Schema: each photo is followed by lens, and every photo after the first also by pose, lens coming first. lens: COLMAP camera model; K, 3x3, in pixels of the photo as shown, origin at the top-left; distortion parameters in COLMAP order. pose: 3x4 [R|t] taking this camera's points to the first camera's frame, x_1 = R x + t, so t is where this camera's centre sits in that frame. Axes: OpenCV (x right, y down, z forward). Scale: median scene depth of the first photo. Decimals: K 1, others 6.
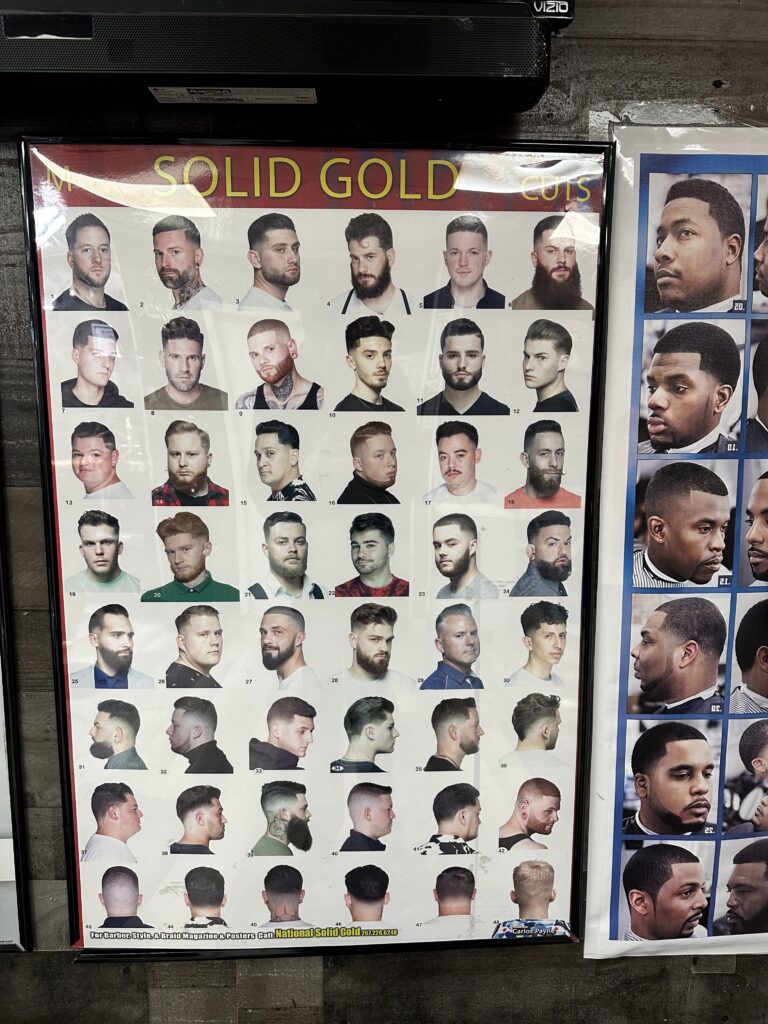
lens RADIAL K [[719.9, 0, 379.6], [0, 719.9, 505.2], [0, 0, 1]] dist [0.027965, -0.016316]
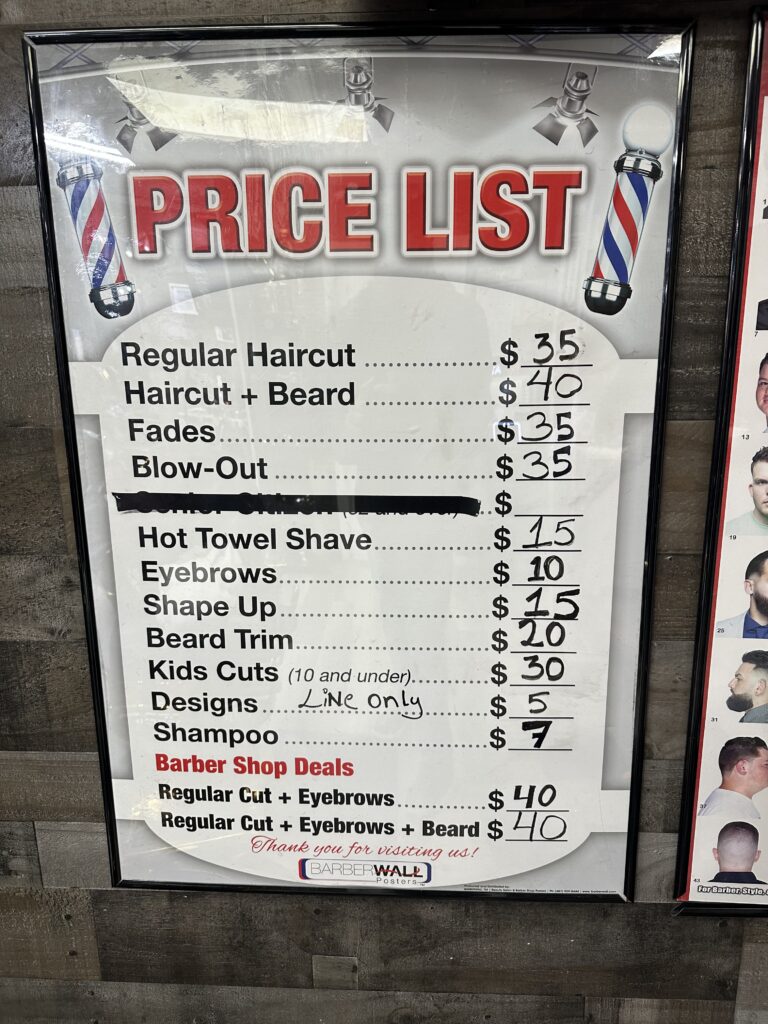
lens RADIAL K [[719.9, 0, 380.7], [0, 719.9, 522.3], [0, 0, 1]] dist [0.027965, -0.016316]
pose [[0.998944, 0.003651, -0.045810, -0.790335], [0.000006, 0.996829, 0.079578, 0.028604], [0.045955, -0.079494, 0.995776, 0.057333]]
